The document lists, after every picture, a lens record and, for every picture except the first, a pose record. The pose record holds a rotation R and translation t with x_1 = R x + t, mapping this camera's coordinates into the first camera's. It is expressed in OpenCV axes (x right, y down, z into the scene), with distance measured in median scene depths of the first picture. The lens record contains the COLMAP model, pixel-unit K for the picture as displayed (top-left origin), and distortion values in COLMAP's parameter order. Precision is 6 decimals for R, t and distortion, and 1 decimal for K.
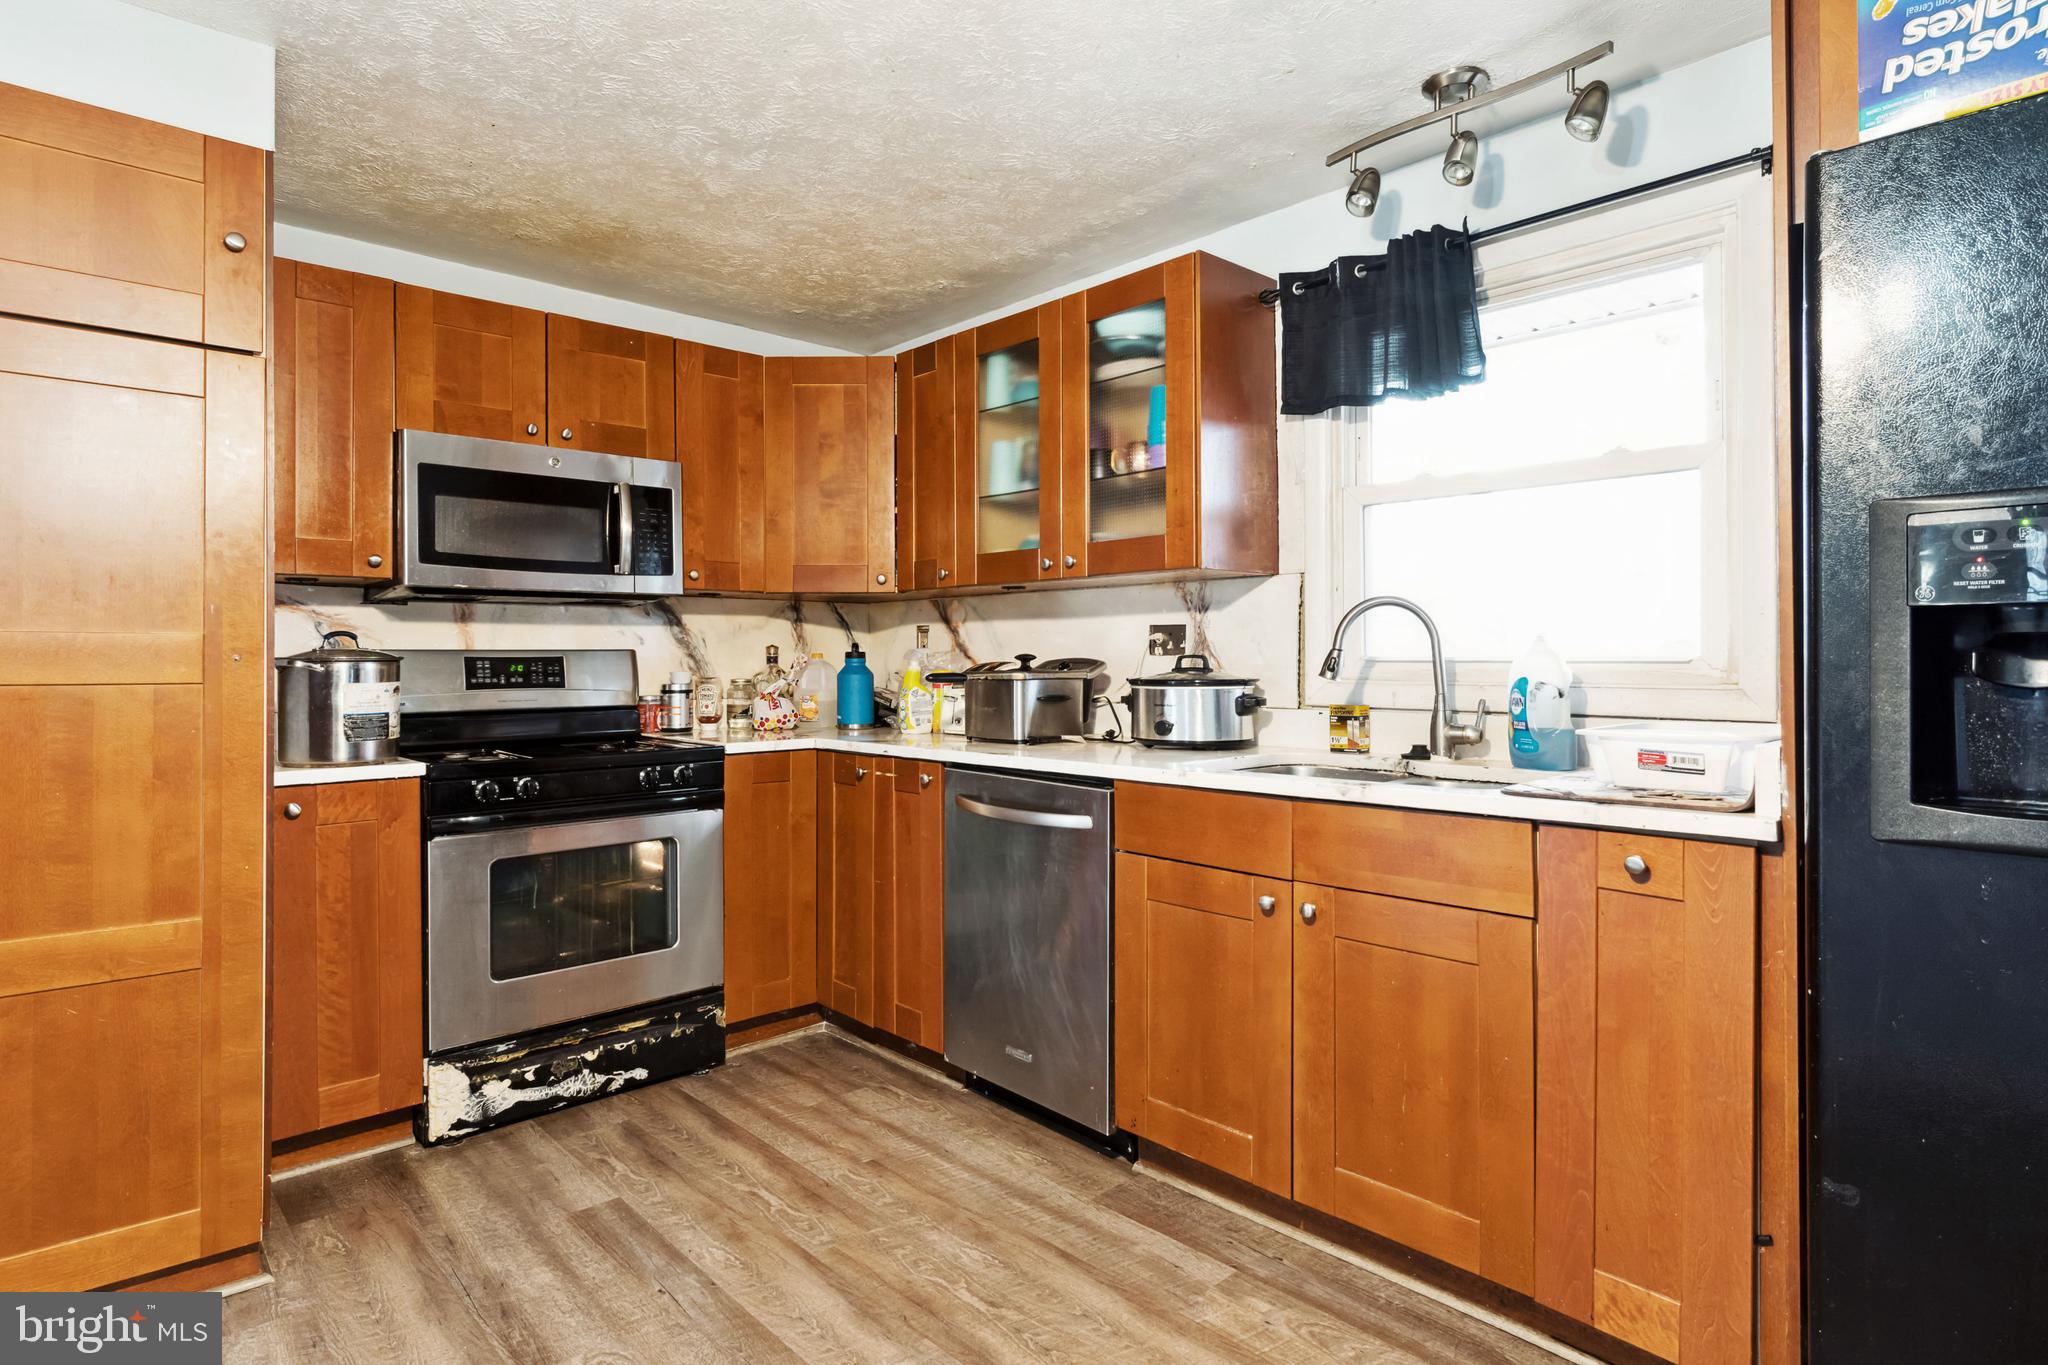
lens RADIAL K [[1079.2, 0, 1026.0], [0, 1079.2, 654.4], [0, 0, 1]] dist [-0.004538, 0.000738]
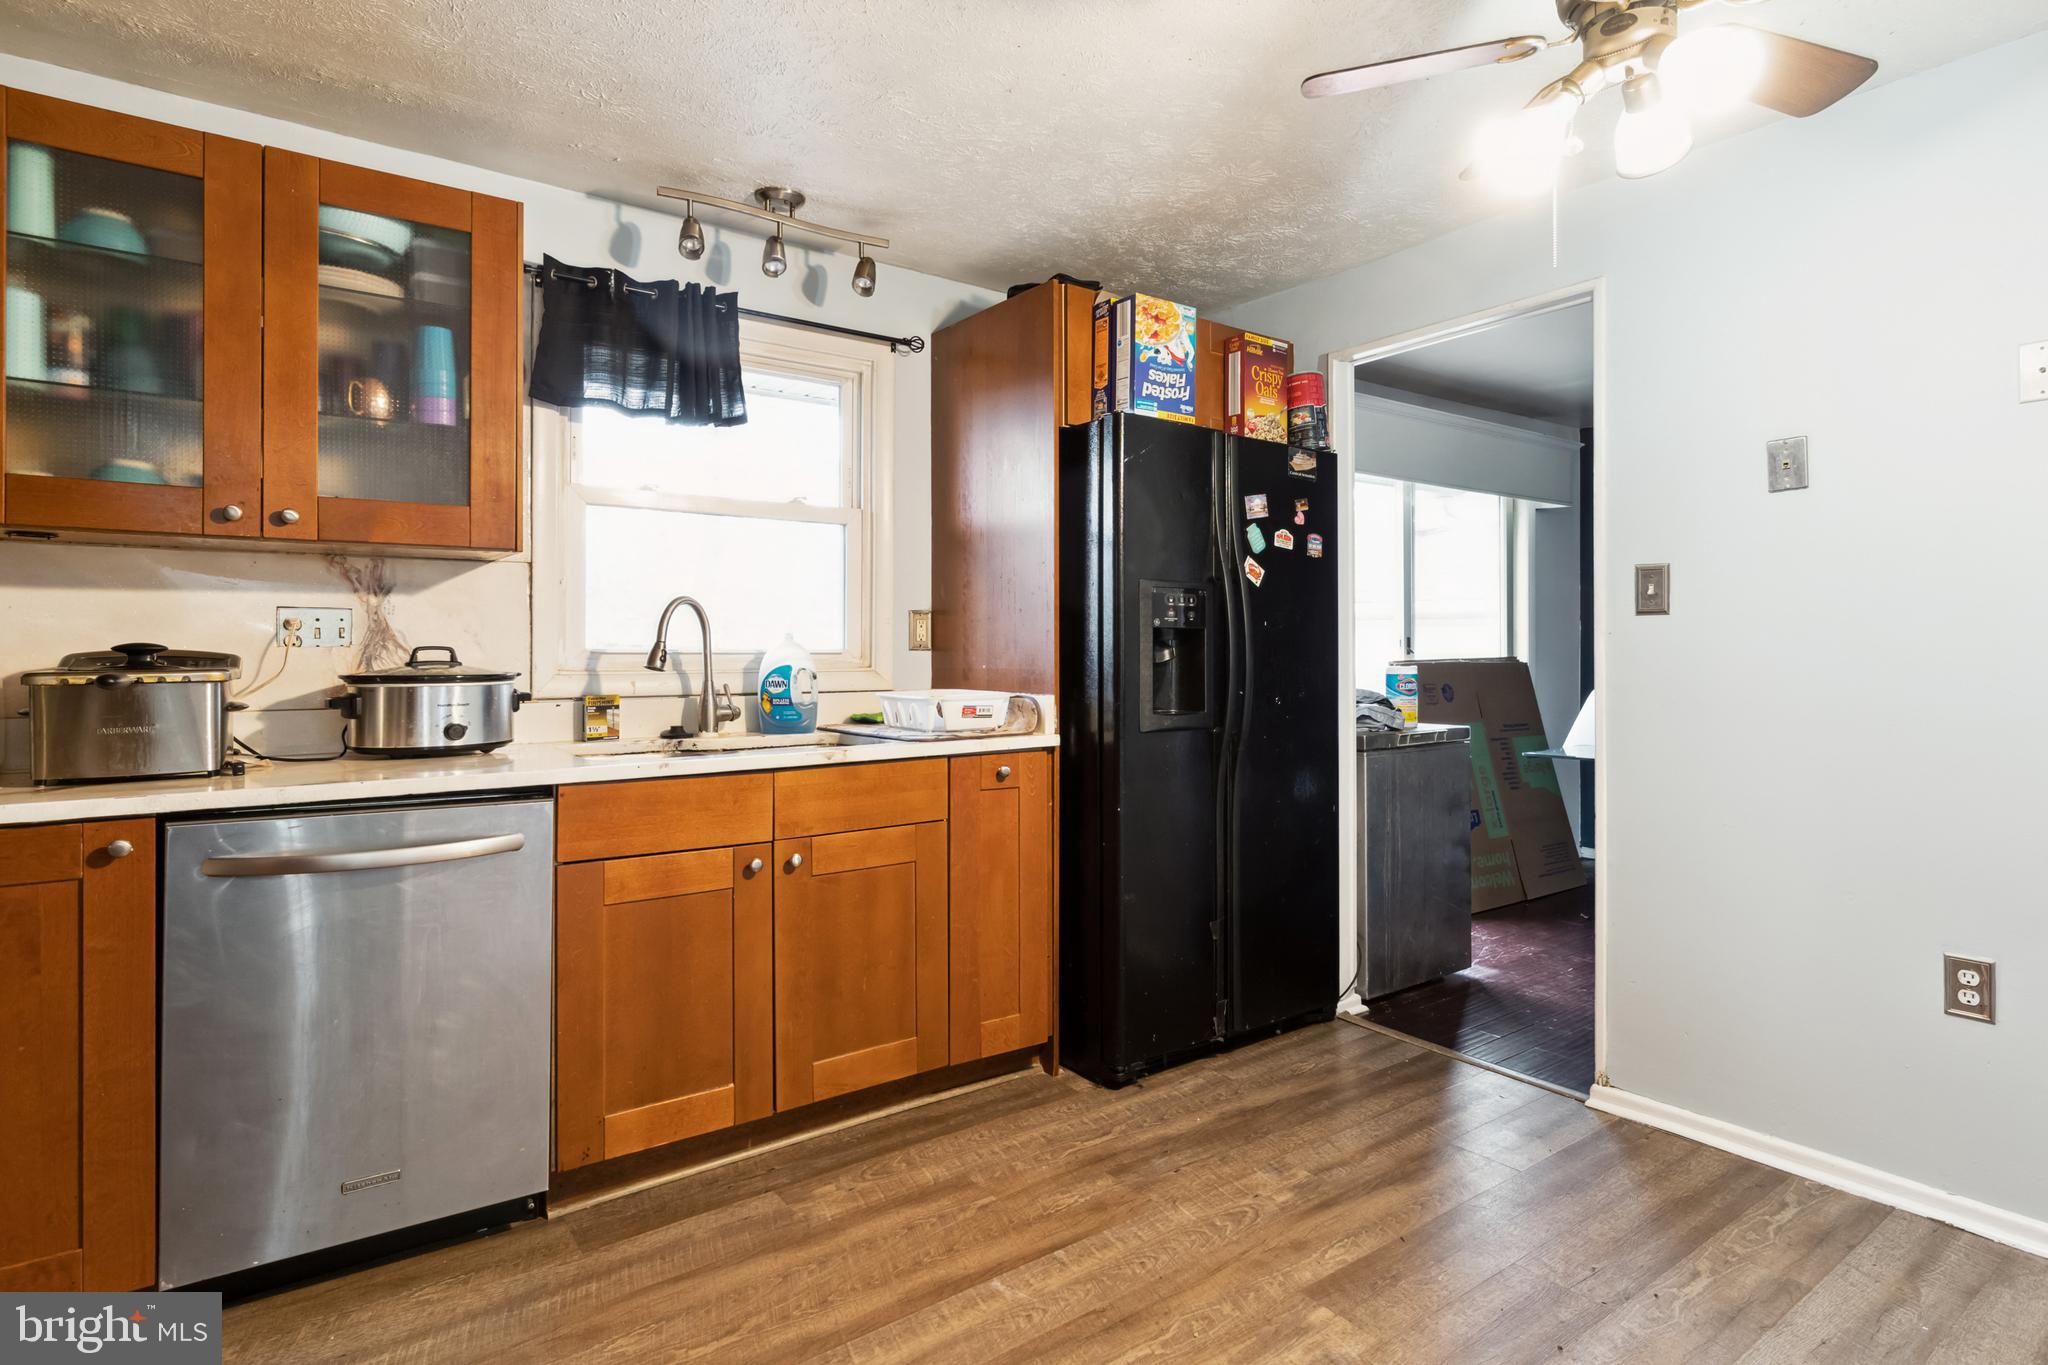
lens RADIAL K [[1079.2, 0, 1026.0], [0, 1079.2, 654.4], [0, 0, 1]] dist [-0.004538, 0.000738]
pose [[0.119547, -0.001030, 0.992828, -0.772920], [-0.003198, 0.999994, 0.001423, 0.005082], [-0.992823, -0.003345, 0.119543, 0.520468]]
